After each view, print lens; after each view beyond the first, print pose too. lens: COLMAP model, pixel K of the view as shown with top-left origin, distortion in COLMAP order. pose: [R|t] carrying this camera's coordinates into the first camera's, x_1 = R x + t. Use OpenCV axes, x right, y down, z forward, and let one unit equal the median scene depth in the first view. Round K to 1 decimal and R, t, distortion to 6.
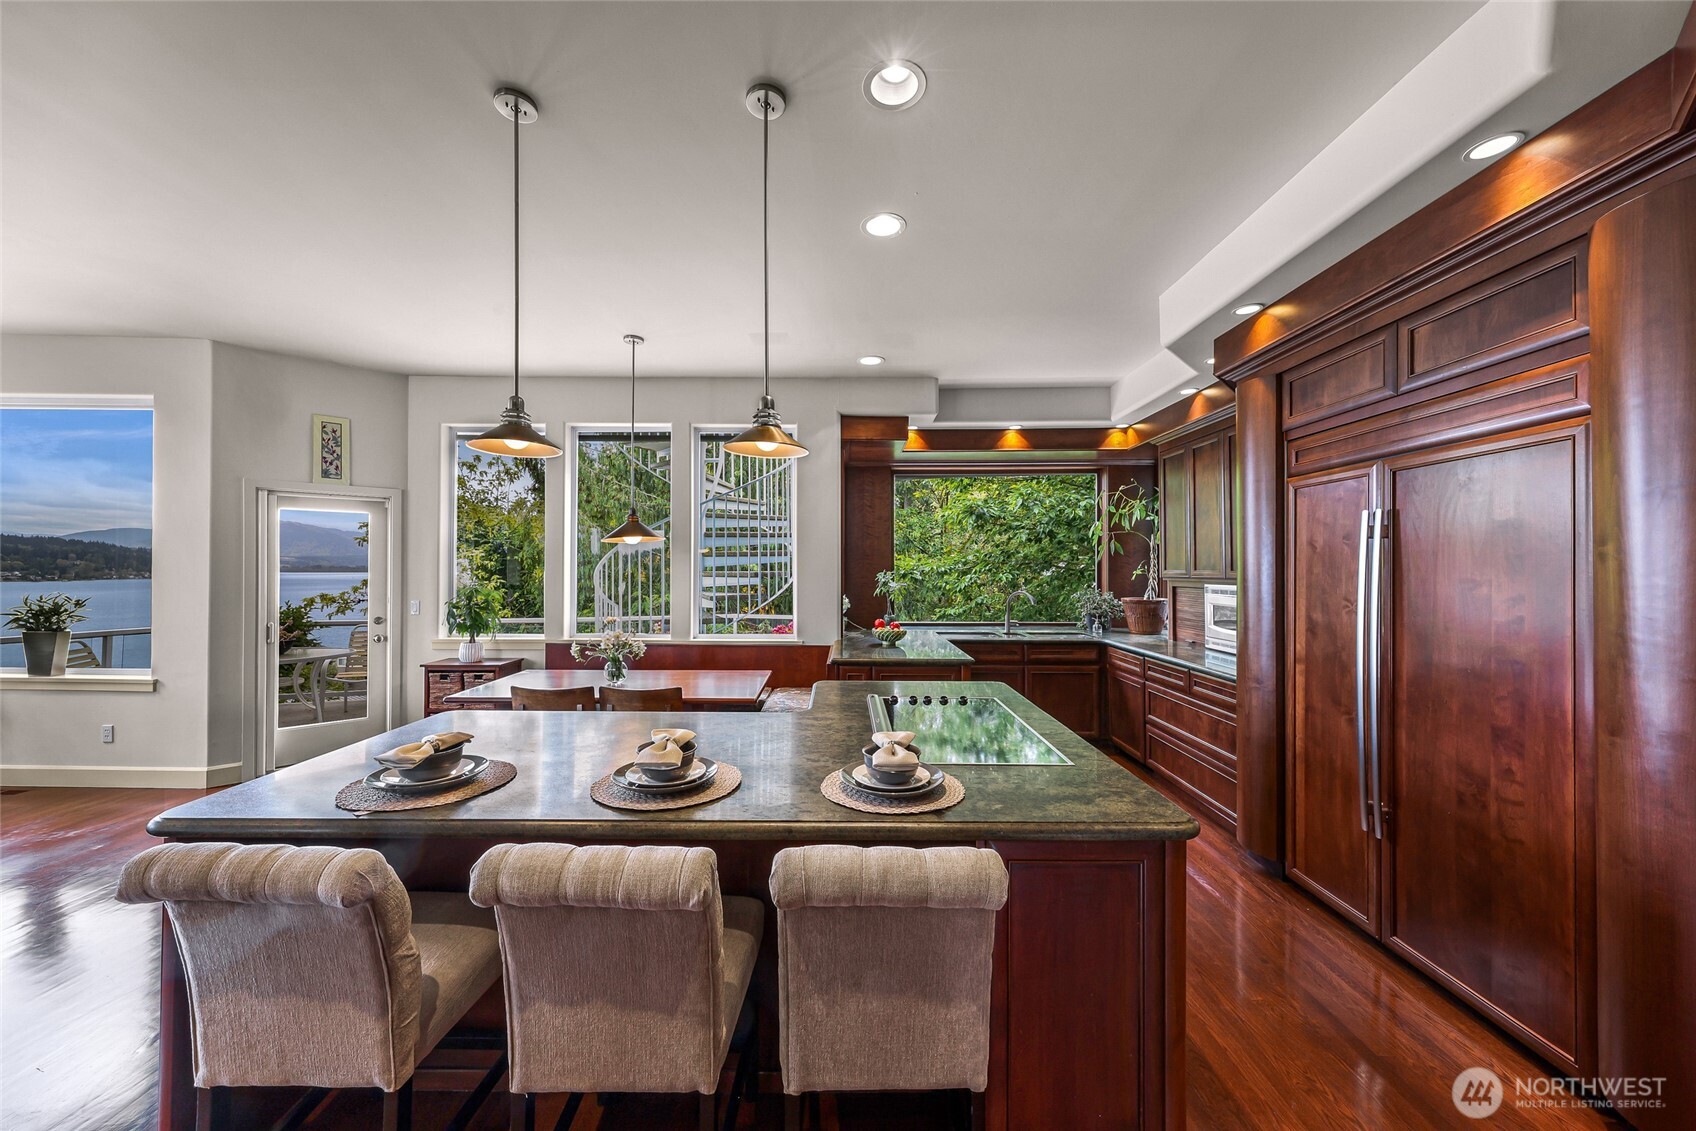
lens RADIAL K [[592.4, 0, 842.1], [0, 592.4, 568.0], [0, 0, 1]] dist [-0.000157, 0.000008]
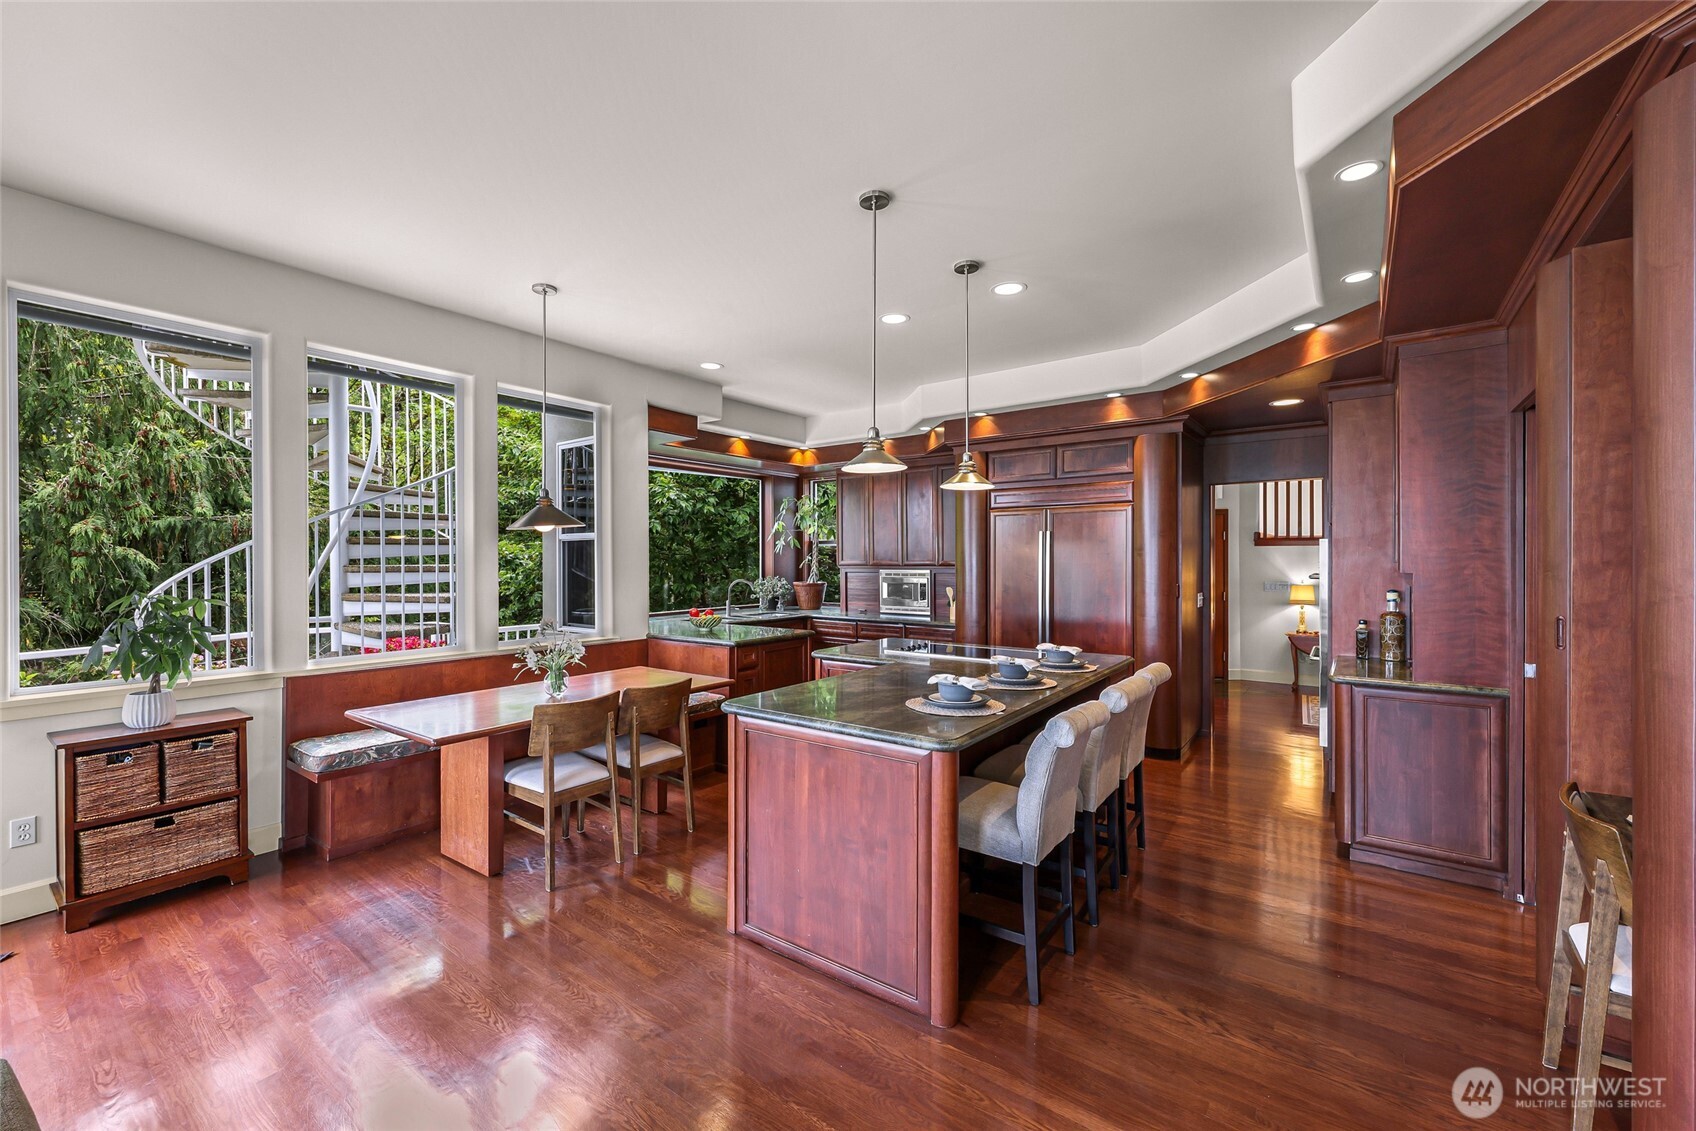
lens RADIAL K [[660.7, 0, 842.6], [0, 660.7, 563.7], [0, 0, 1]] dist [0.005334, 0.000139]
pose [[0.605400, -0.007507, 0.795886, -0.754893], [0.001254, 0.999963, 0.008478, -0.001702], [-0.795920, -0.004135, 0.605387, 0.079101]]
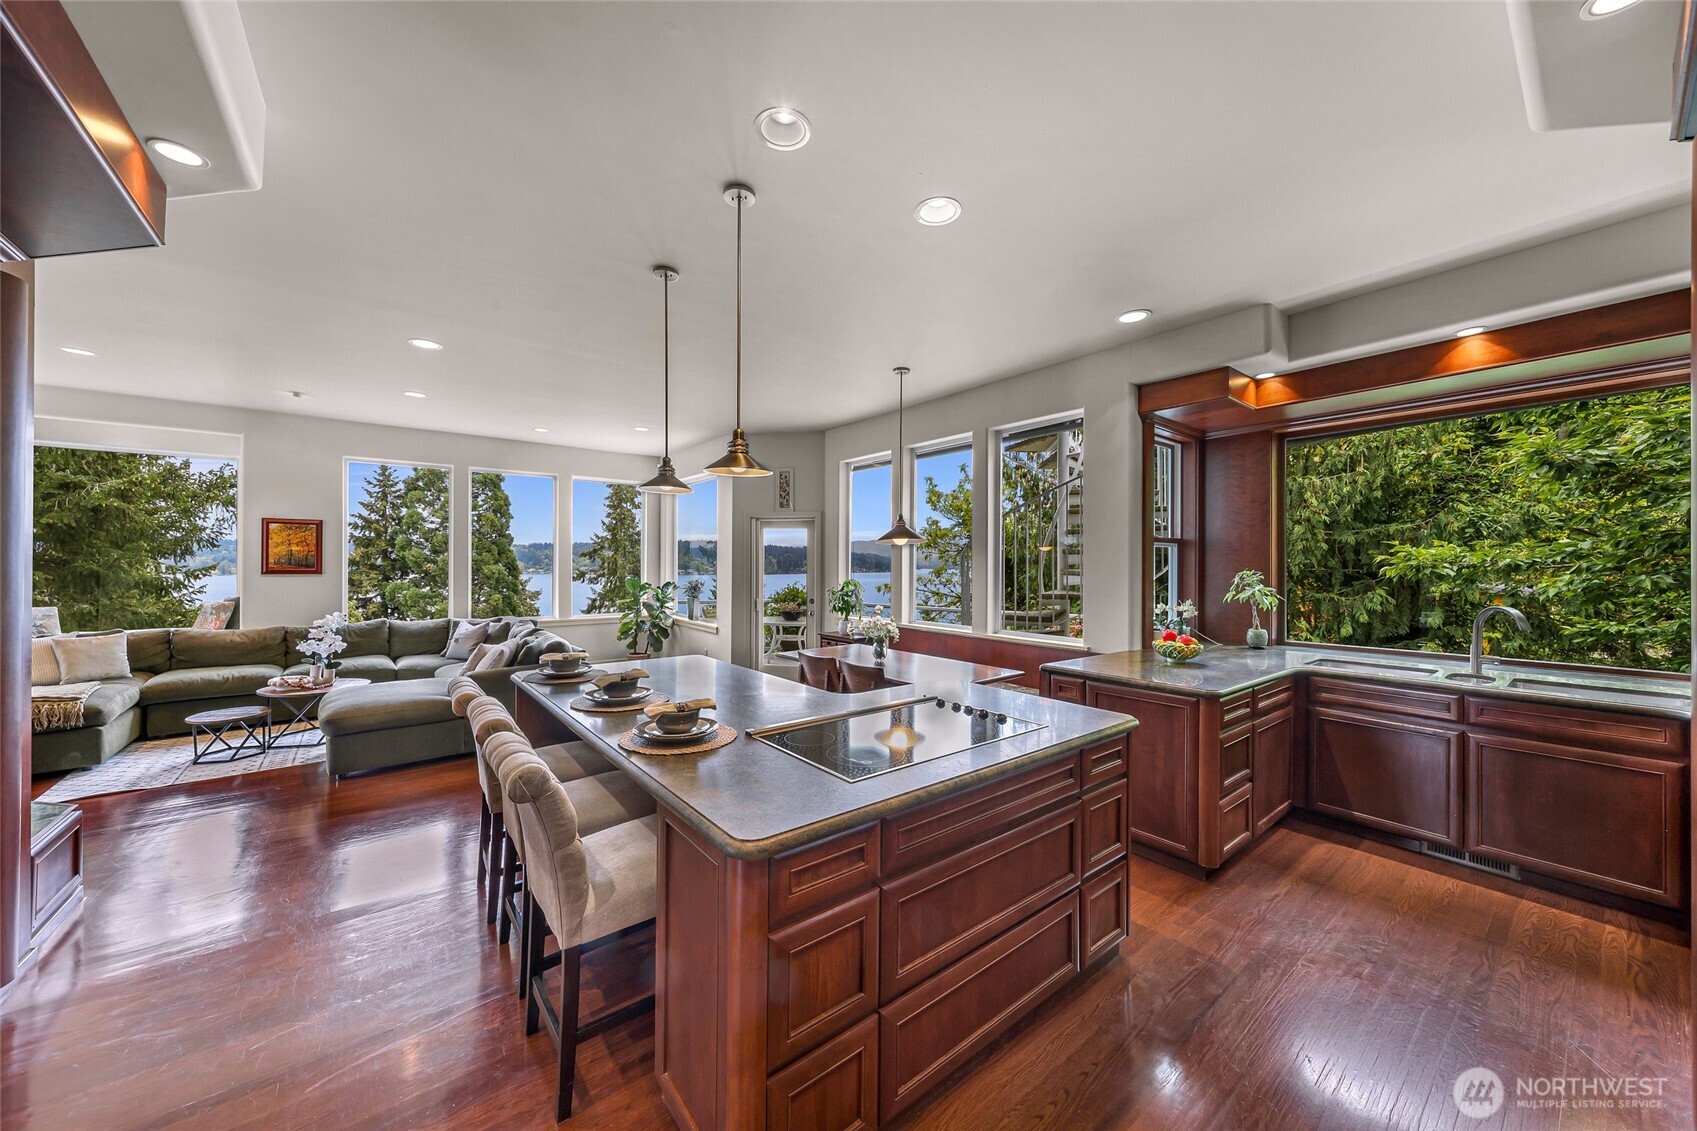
lens RADIAL K [[579.8, 0, 848.5], [0, 579.8, 565.5], [0, 0, 1]] dist [-0.000274, 0.000004]
pose [[0.631460, 0.000366, -0.775408, 0.421787], [-0.001625, 0.999998, -0.000852, 0.000729], [0.775406, 0.001798, 0.631460, 0.171505]]
